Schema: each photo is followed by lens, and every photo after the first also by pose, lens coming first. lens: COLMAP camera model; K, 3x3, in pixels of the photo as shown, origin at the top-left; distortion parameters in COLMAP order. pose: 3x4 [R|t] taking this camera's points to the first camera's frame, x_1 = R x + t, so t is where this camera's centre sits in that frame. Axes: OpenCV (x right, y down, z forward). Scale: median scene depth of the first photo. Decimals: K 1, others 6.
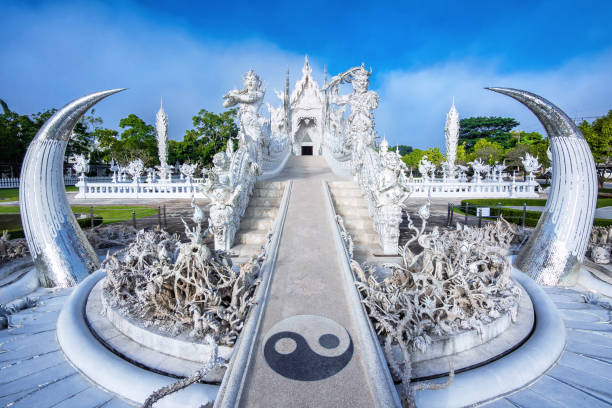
lens RADIAL K [[224.3, 0, 309.6], [0, 224.3, 188.1], [0, 0, 1]] dist [0.005968, 0.000154]
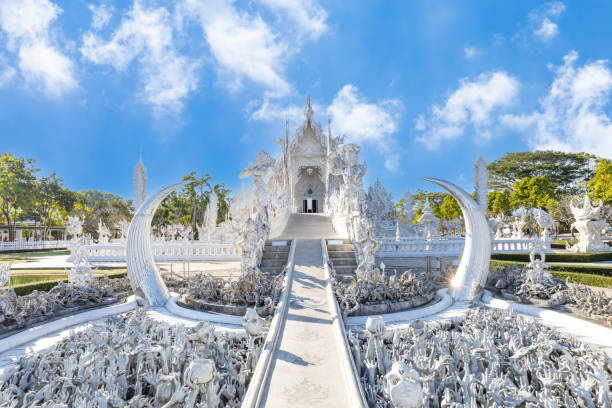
lens RADIAL K [[396.8, 0, 309.9], [0, 396.8, 205.6], [0, 0, 1]] dist [-0.005255, 0.001962]
pose [[0.999730, -0.013544, -0.018871, 0.037648], [0.010816, 0.990402, -0.137791, 0.085111], [0.020556, 0.137550, 0.990281, -1.126909]]
